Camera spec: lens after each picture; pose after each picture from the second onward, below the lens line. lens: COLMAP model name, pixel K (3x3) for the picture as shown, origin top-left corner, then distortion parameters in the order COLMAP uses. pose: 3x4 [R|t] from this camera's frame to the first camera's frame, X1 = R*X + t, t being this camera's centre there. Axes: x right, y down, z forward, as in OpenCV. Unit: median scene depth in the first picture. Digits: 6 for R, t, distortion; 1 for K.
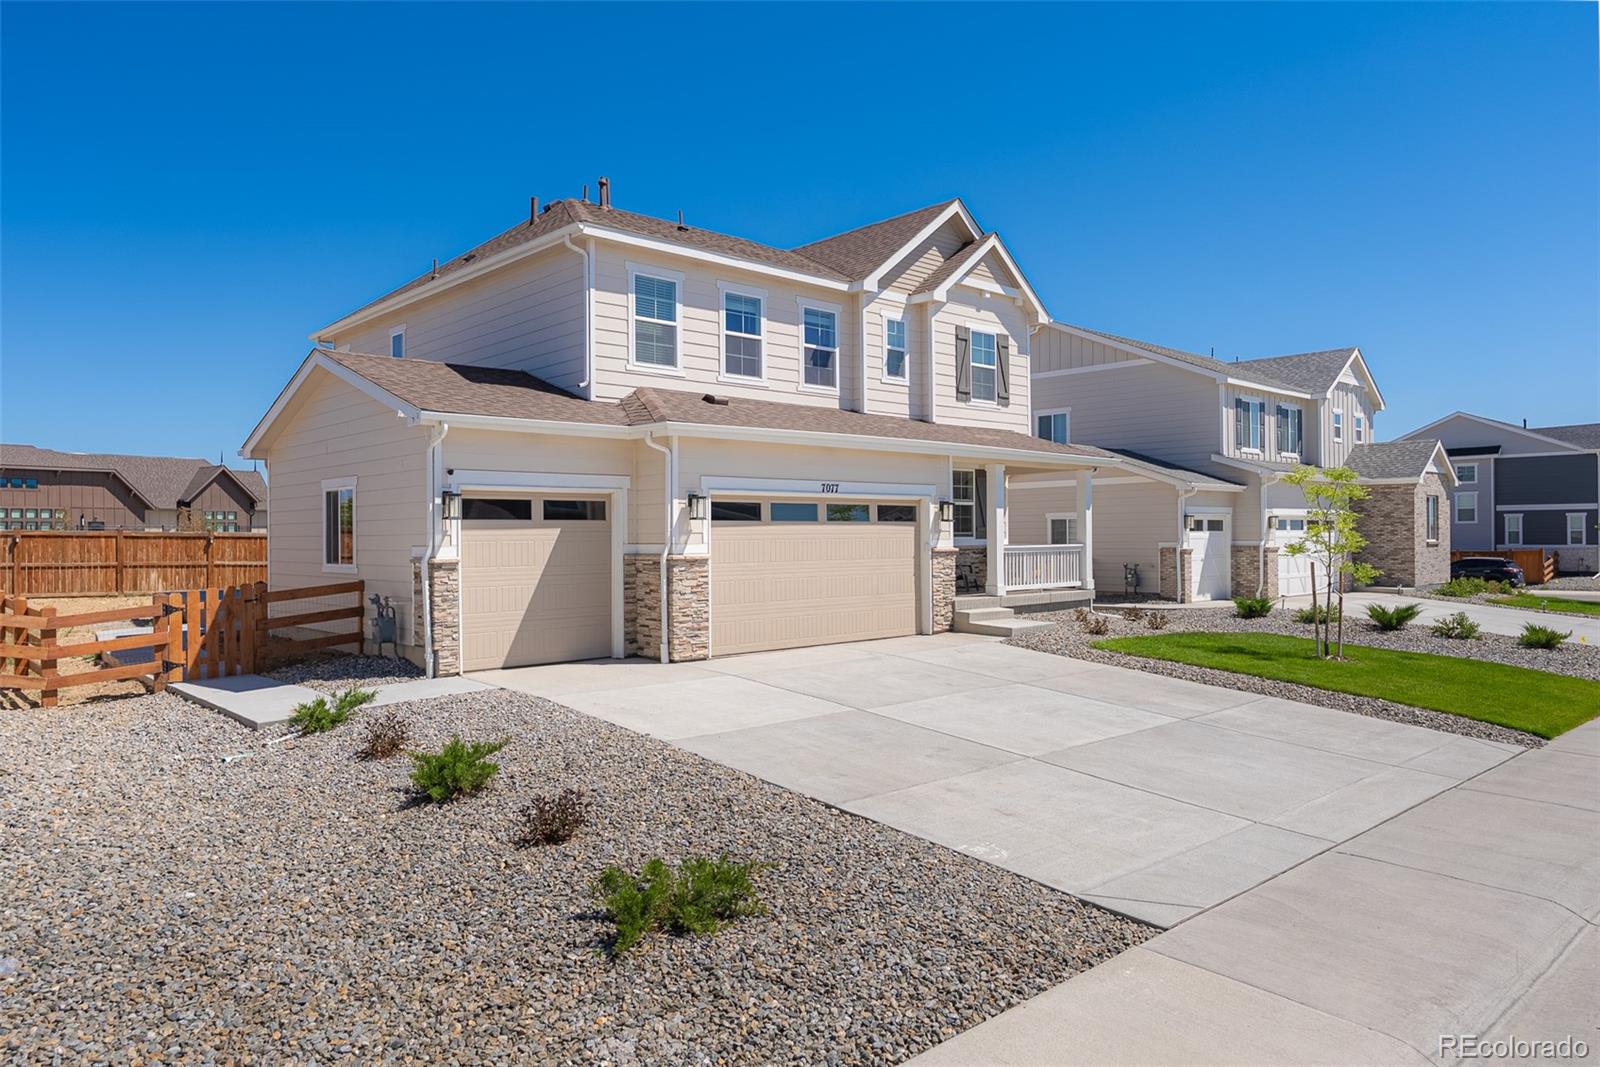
lens RADIAL K [[1056.8, 0, 800.0], [0, 1056.8, 533.5], [0, 0, 1]] dist [0.002533, 0.000294]
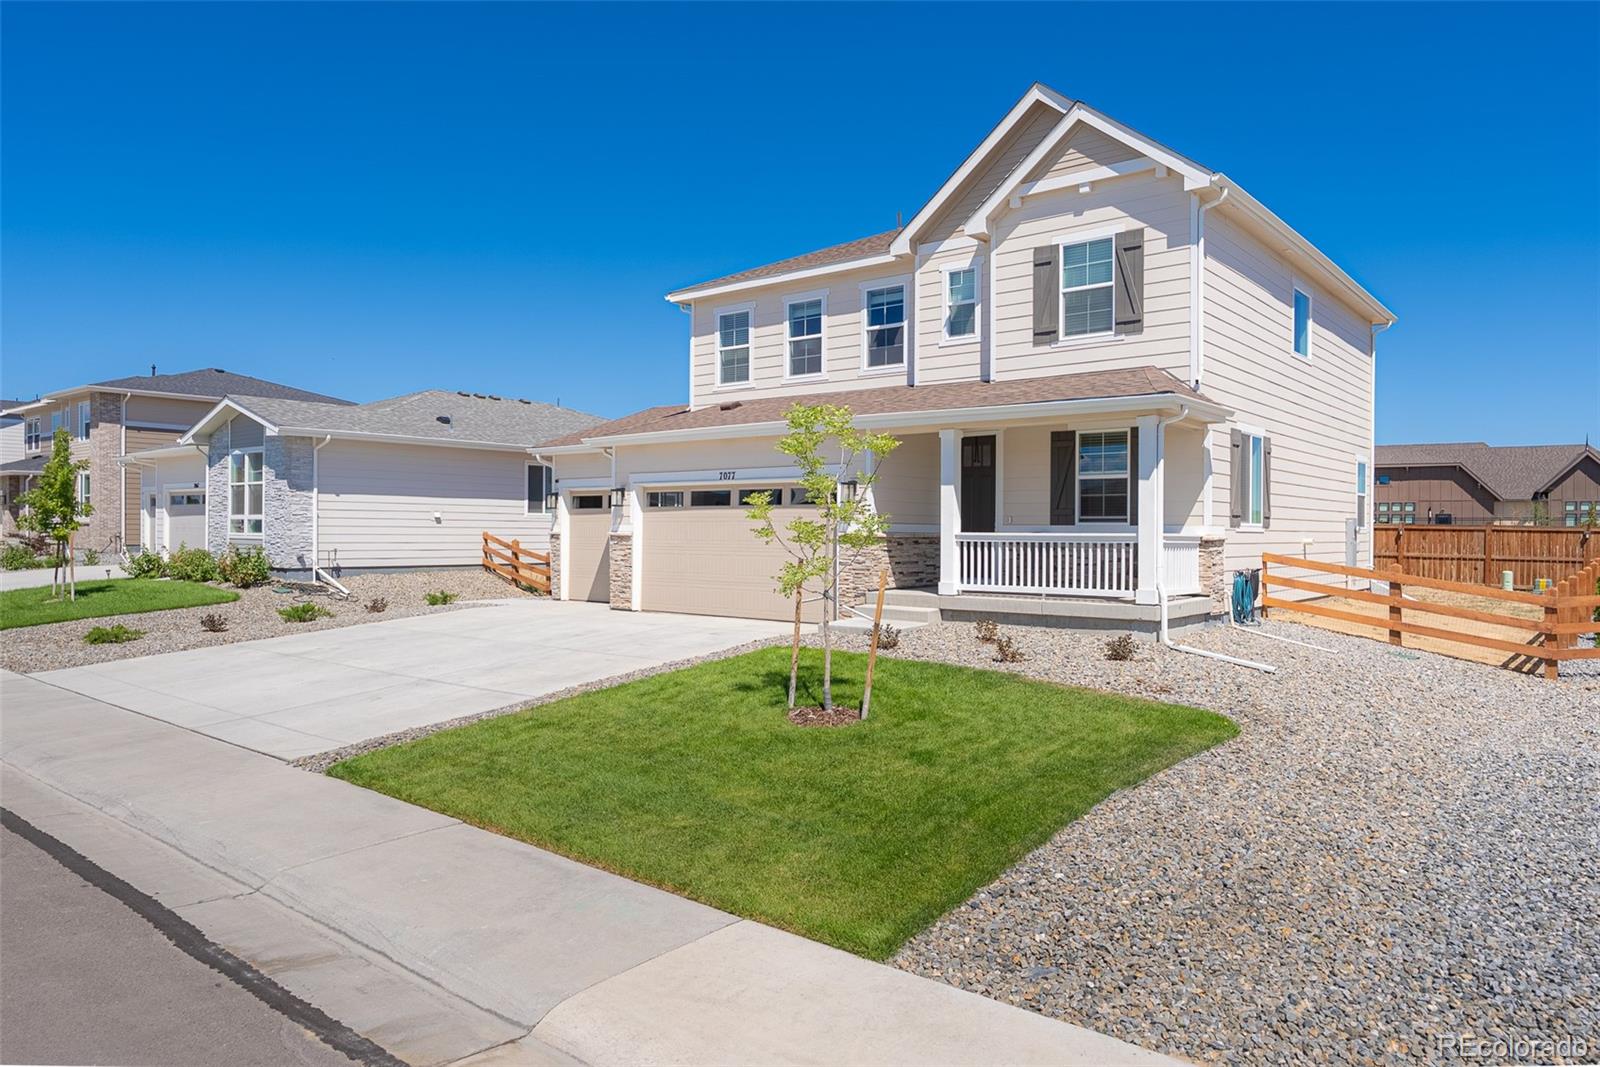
lens RADIAL K [[1056.8, 0, 800.0], [0, 1056.8, 533.5], [0, 0, 1]] dist [0.002533, 0.000294]
pose [[0.140810, 0.009252, -0.989993, 0.949665], [-0.005134, 0.999950, 0.008615, 0.006489], [0.990023, 0.003870, 0.140851, 0.768266]]
